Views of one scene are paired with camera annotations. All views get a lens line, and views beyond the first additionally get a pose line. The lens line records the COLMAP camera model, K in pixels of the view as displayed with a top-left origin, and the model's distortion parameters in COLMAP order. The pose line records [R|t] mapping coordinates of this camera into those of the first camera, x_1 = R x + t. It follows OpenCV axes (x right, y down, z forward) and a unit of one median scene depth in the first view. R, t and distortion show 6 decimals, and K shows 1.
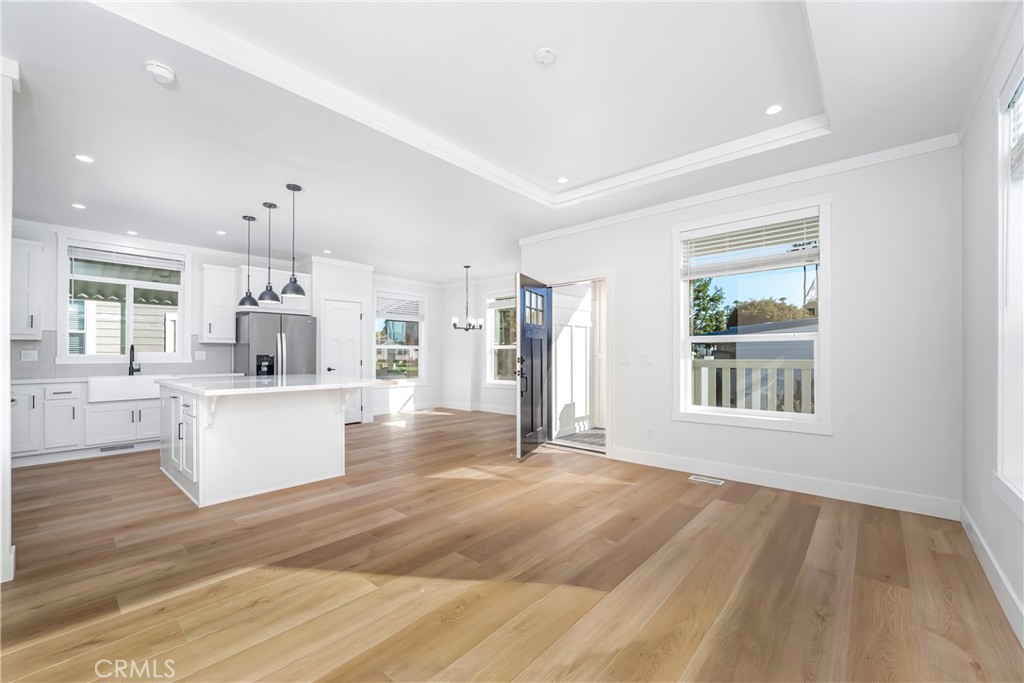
lens RADIAL K [[419.2, 0, 516.3], [0, 419.2, 350.6], [0, 0, 1]] dist [-0.007039, -0.000033]
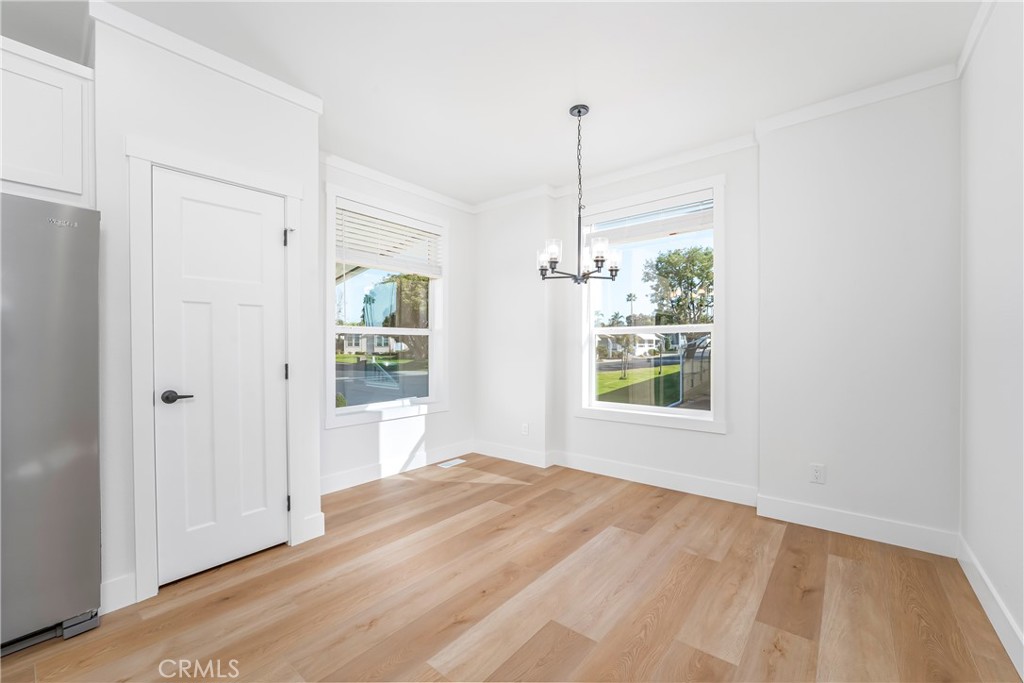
lens RADIAL K [[421.5, 0, 514.3], [0, 421.5, 338.9], [0, 0, 1]] dist [-0.011526, -0.000518]
pose [[0.999151, -0.005621, 0.040808, -0.264864], [0.005878, 0.999964, -0.006188, 0.008536], [-0.040772, 0.006422, 0.999148, 0.868867]]
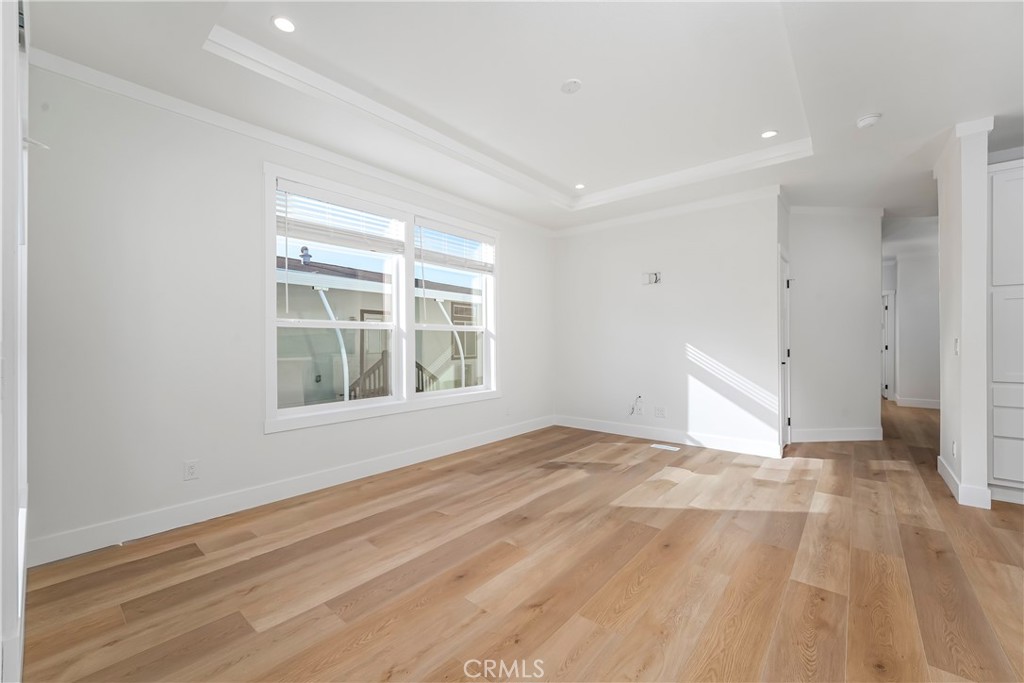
lens RADIAL K [[418.7, 0, 514.9], [0, 418.7, 342.3], [0, 0, 1]] dist [-0.007900, 0.000322]
pose [[-0.999762, 0.003808, -0.021466, 0.113516], [0.003925, 0.999978, -0.005415, 0.008622], [0.021444, -0.005497, -0.999755, 0.951449]]
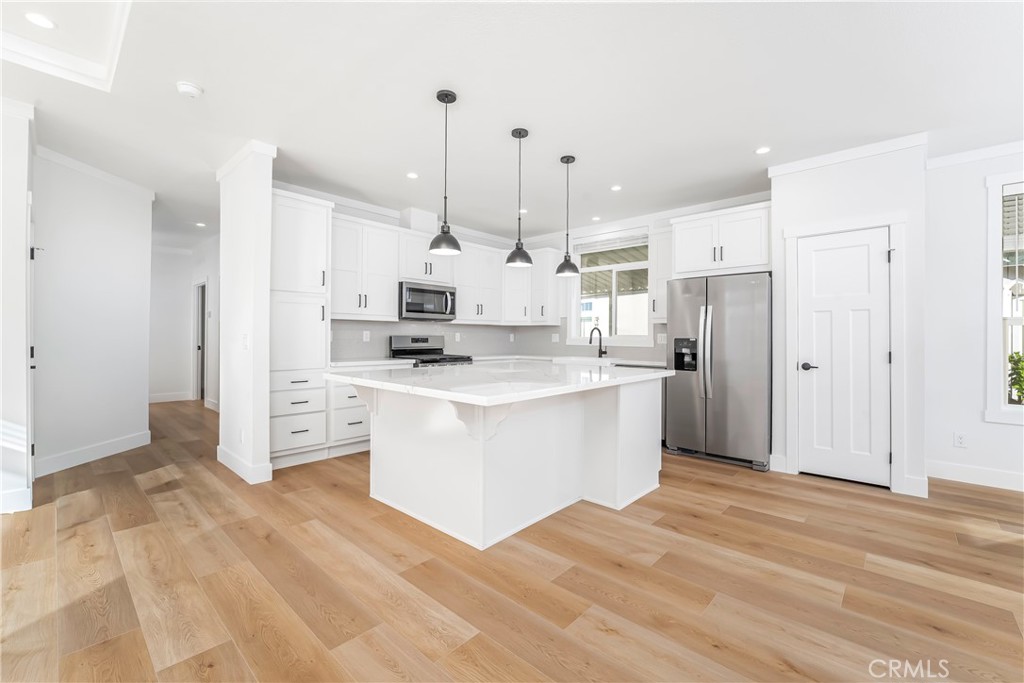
lens RADIAL K [[421.5, 0, 514.3], [0, 421.5, 338.9], [0, 0, 1]] dist [-0.011526, -0.000518]
pose [[-0.021392, 0.003808, -0.999764, 0.116071], [0.003351, 0.999987, 0.003737, 0.008730], [0.999766, -0.003271, -0.021405, 0.811165]]
